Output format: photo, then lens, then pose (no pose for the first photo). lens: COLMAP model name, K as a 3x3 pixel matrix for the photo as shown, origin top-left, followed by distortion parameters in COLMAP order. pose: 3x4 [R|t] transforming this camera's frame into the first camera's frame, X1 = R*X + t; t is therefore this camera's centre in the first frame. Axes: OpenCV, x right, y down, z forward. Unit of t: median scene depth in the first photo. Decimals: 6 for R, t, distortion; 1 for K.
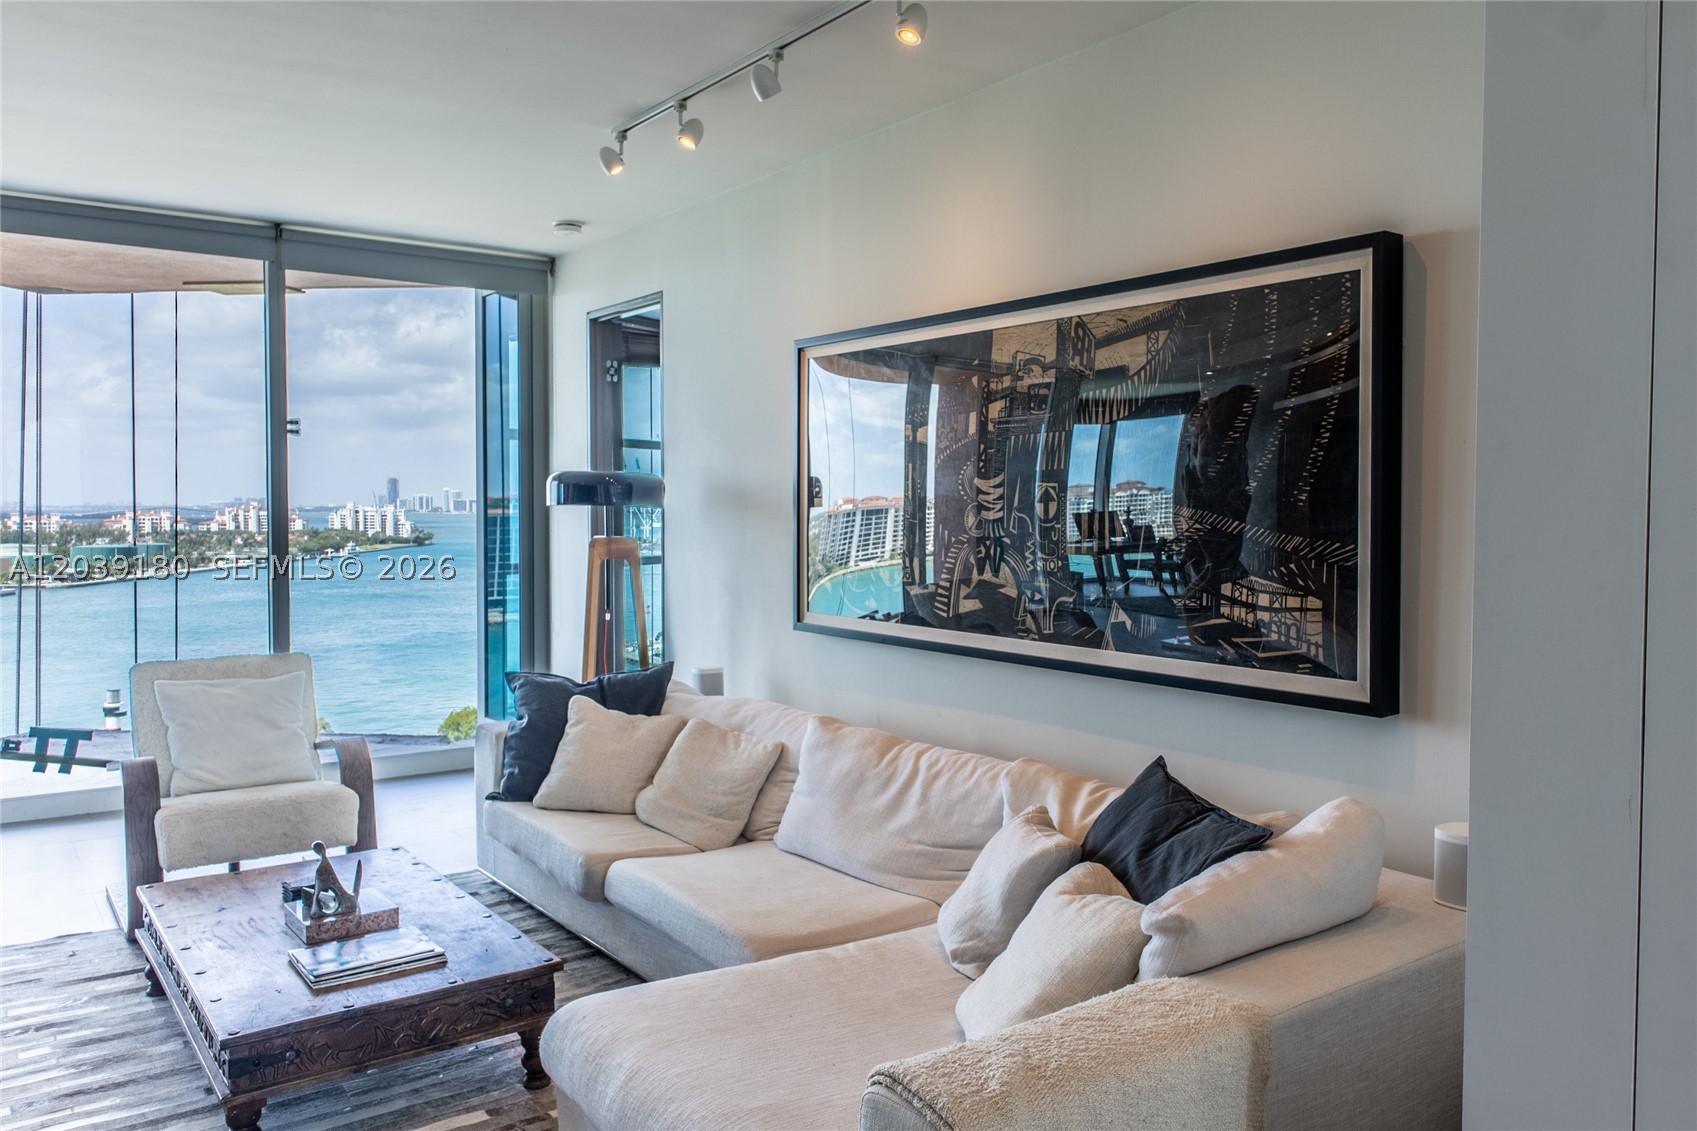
lens RADIAL K [[1289.3, 0, 935.7], [0, 1289.3, 550.0], [0, 0, 1]] dist [0.001067, -0.001139]
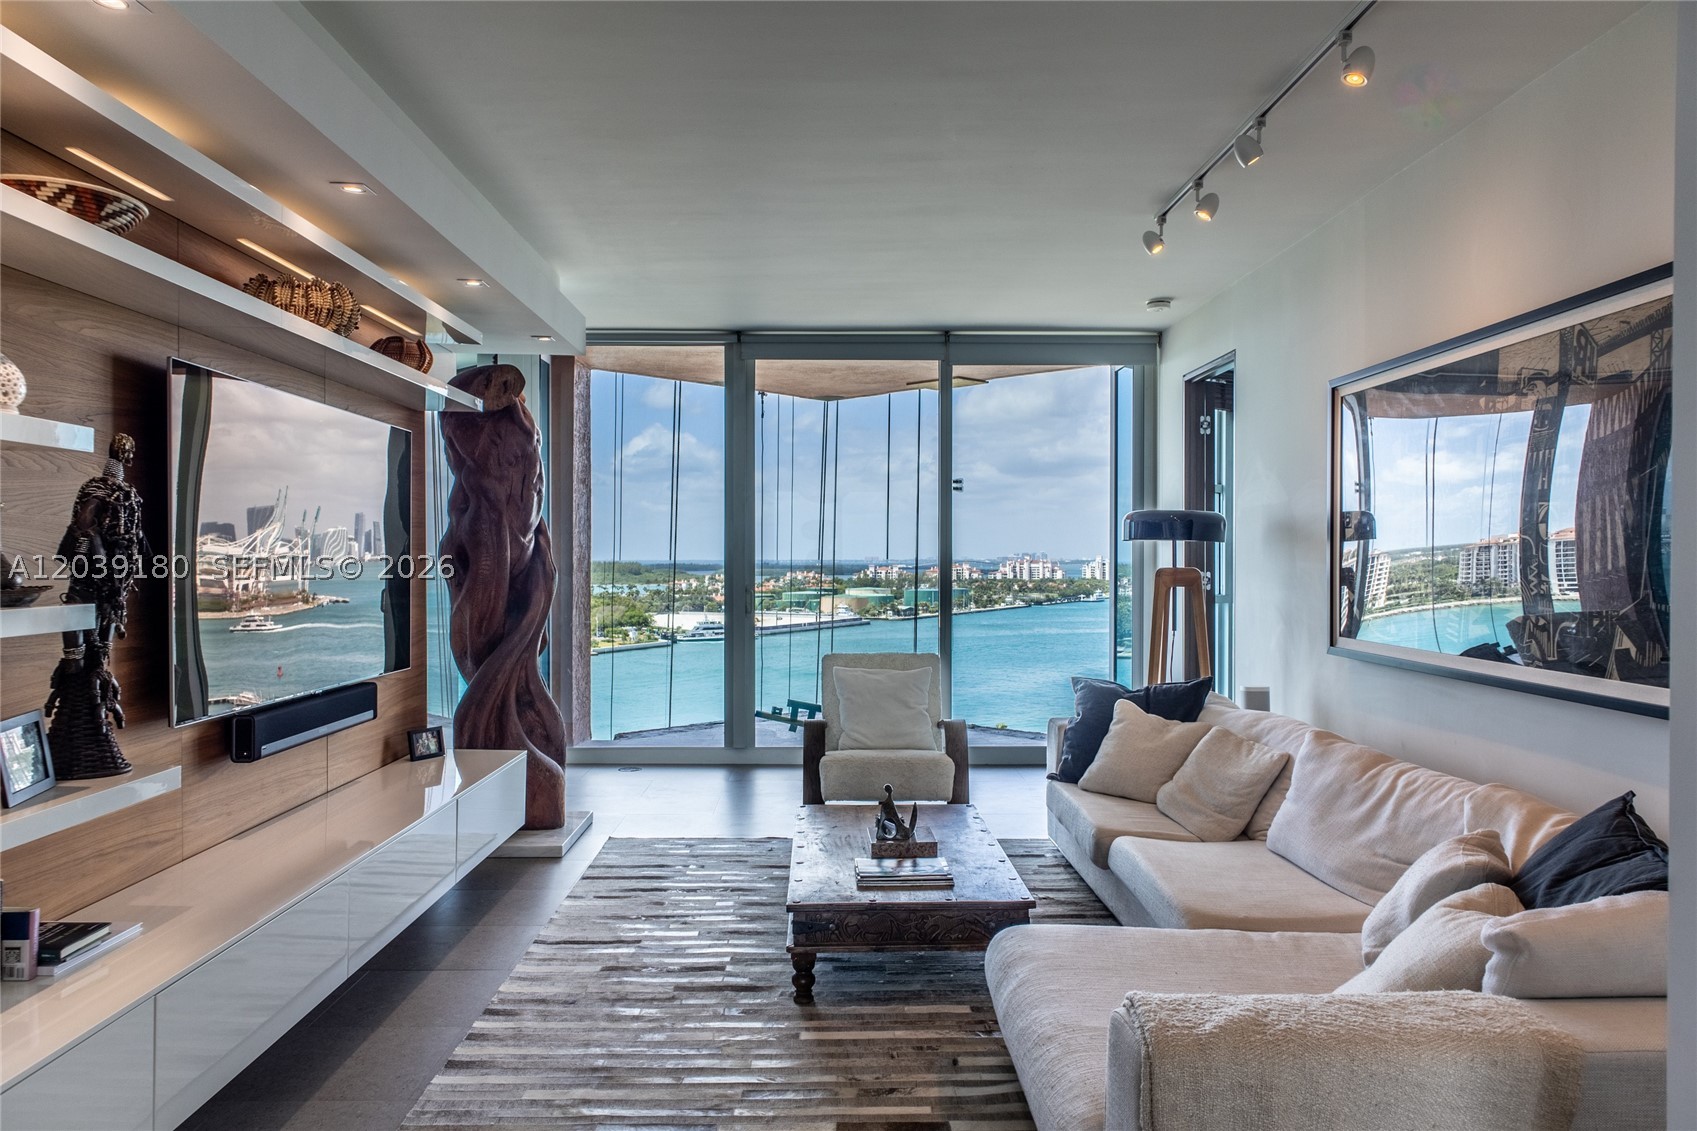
lens RADIAL K [[1150.4, 0, 844.9], [0, 1150.4, 565.3], [0, 0, 1]] dist [0.000858, 0.000367]
pose [[0.799831, 0.000826, -0.600224, 0.168777], [-0.018217, 0.999572, -0.022900, 0.022157], [0.599948, 0.029250, 0.799504, 0.008210]]
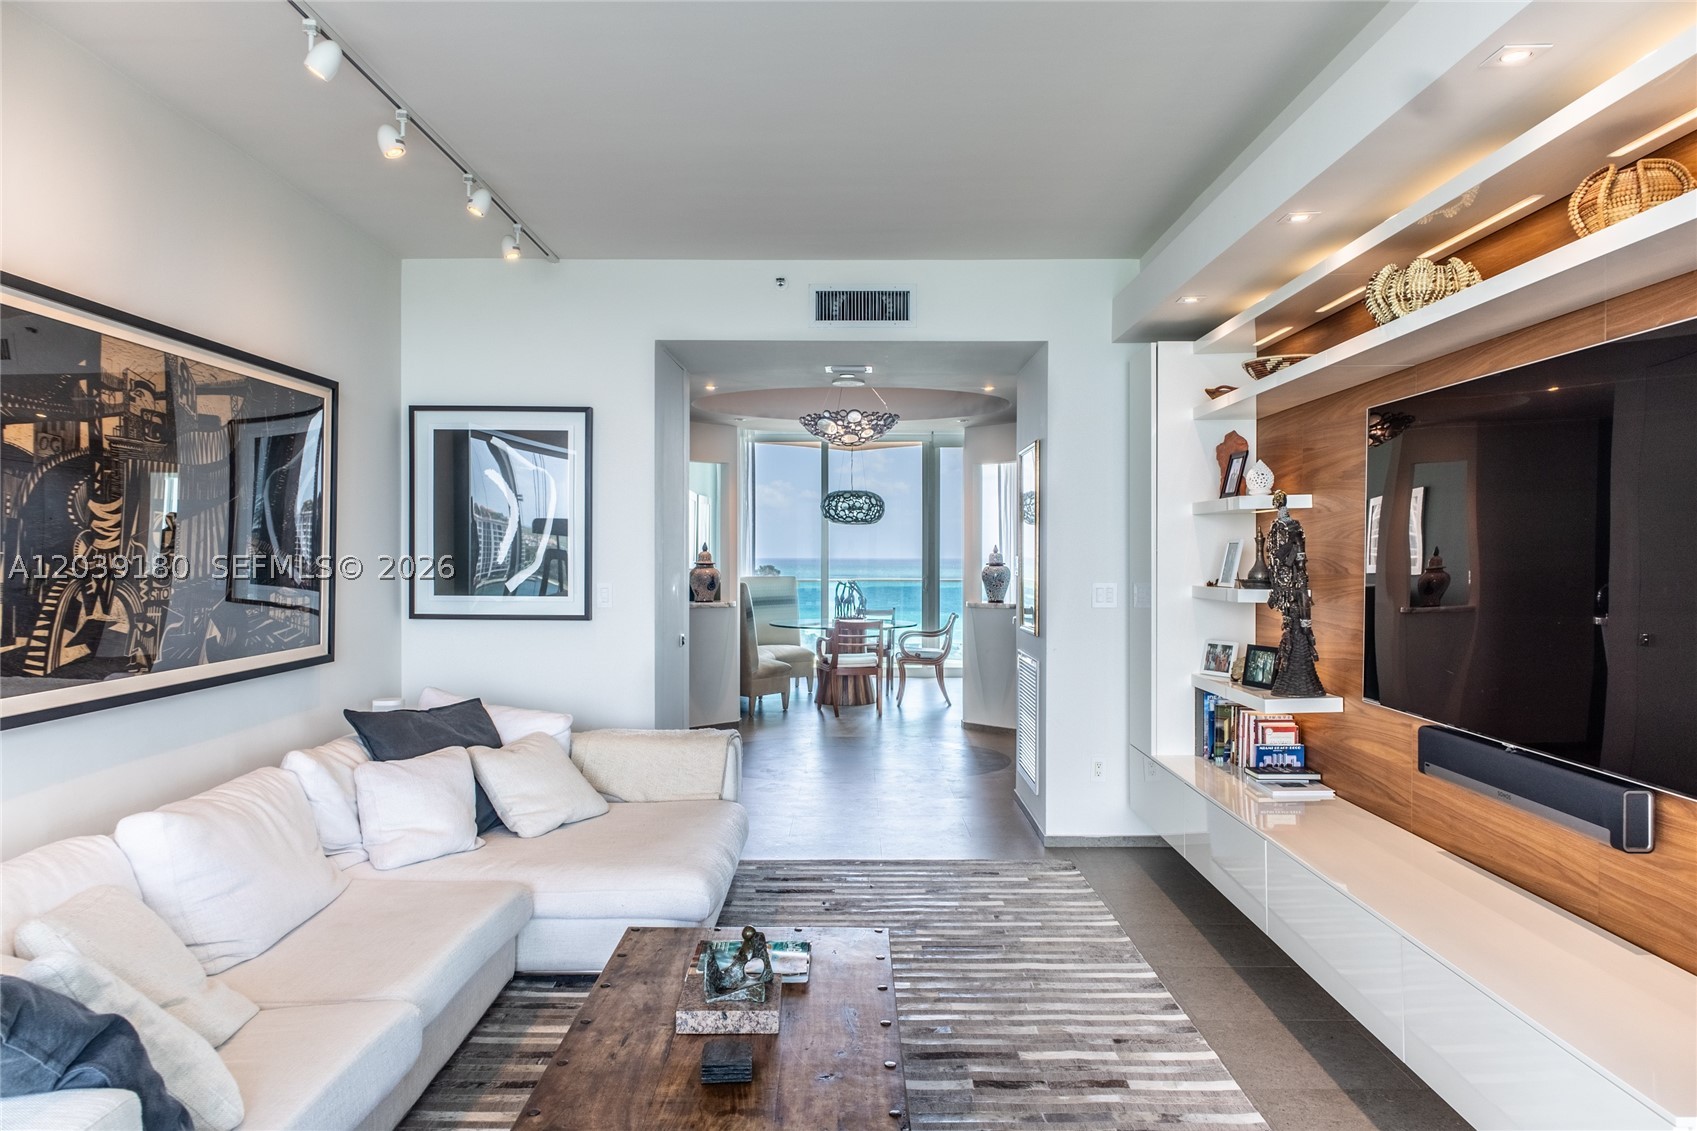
lens RADIAL K [[1150.0, 0, 848.5], [0, 1150.0, 565.5], [0, 0, 1]] dist [-0.003269, -0.000668]
pose [[-0.786329, -0.011508, 0.617700, -0.828203], [0.016455, 0.999082, 0.039559, -0.034654], [-0.617588, 0.041271, -0.785418, 1.284456]]
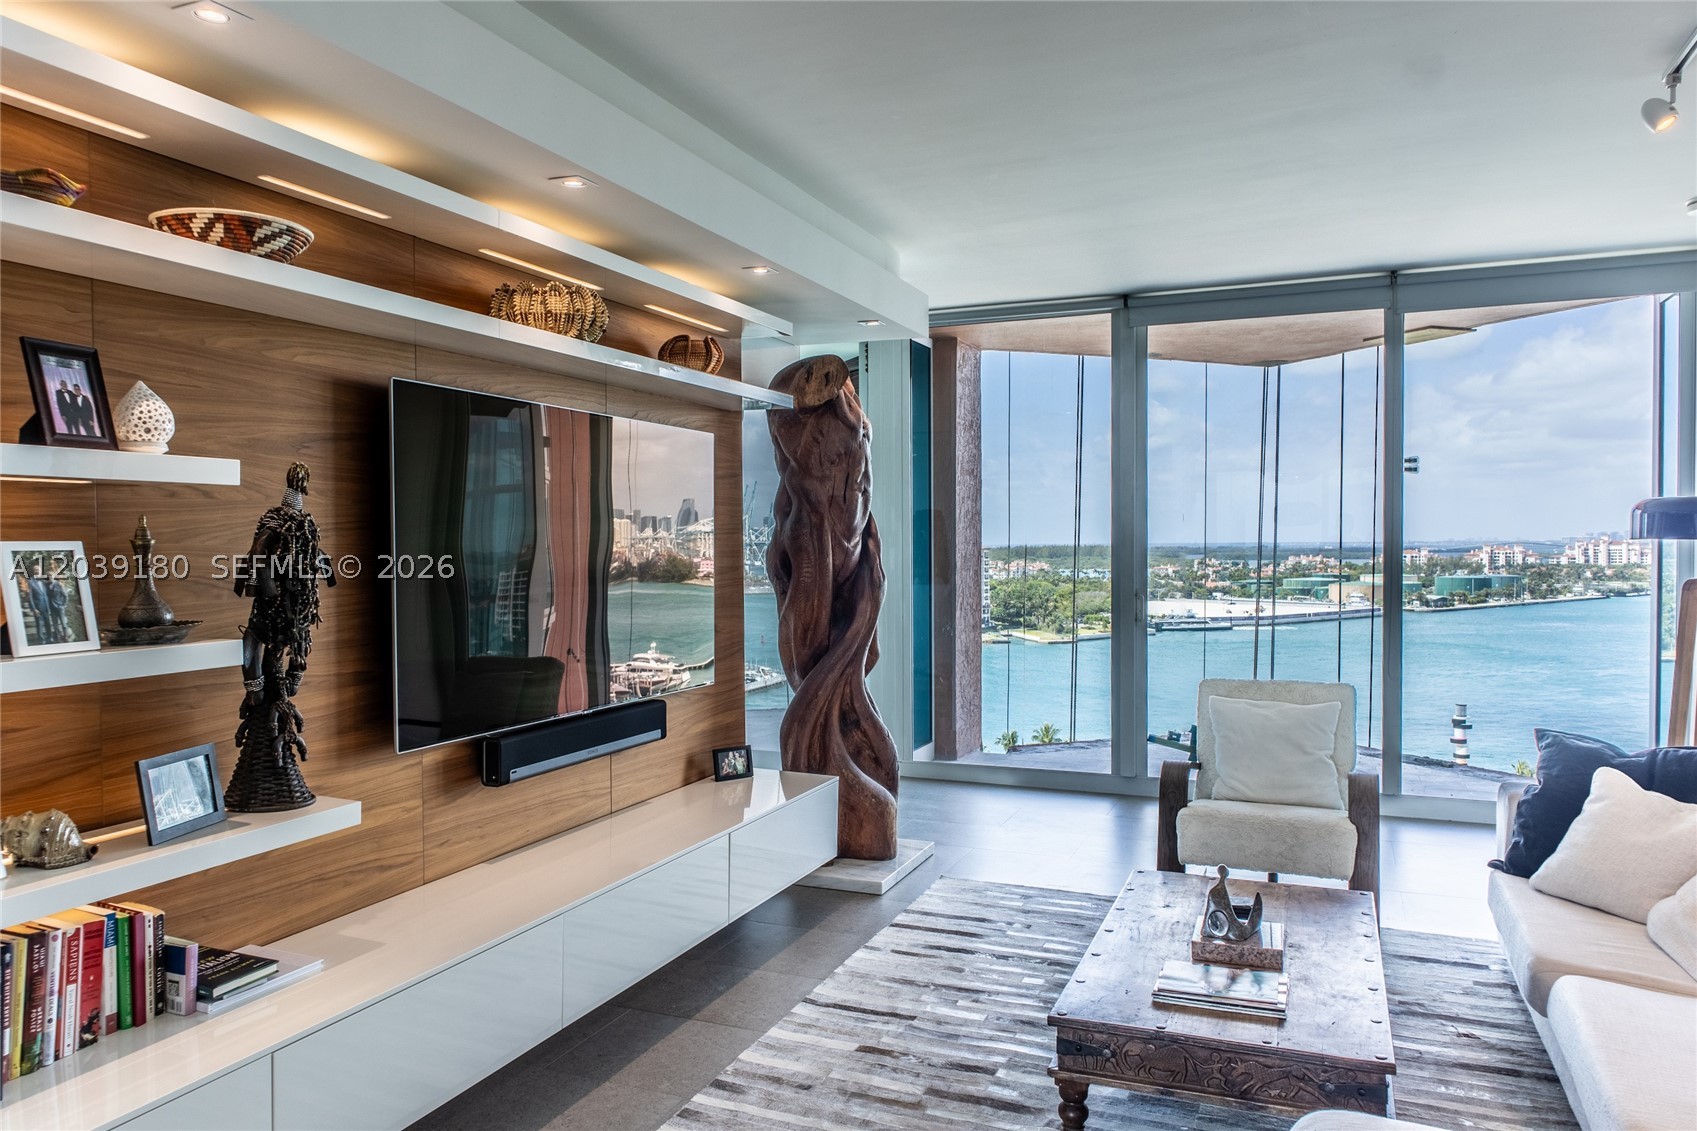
lens RADIAL K [[1194.7, 0, 823.8], [0, 1194.7, 565.4], [0, 0, 1]] dist [-0.000970, -0.000626]
pose [[0.483541, 0.010698, -0.875256, 0.172465], [-0.022614, 0.999744, -0.000274, -0.006810], [0.875029, 0.019926, 0.483660, 0.204313]]
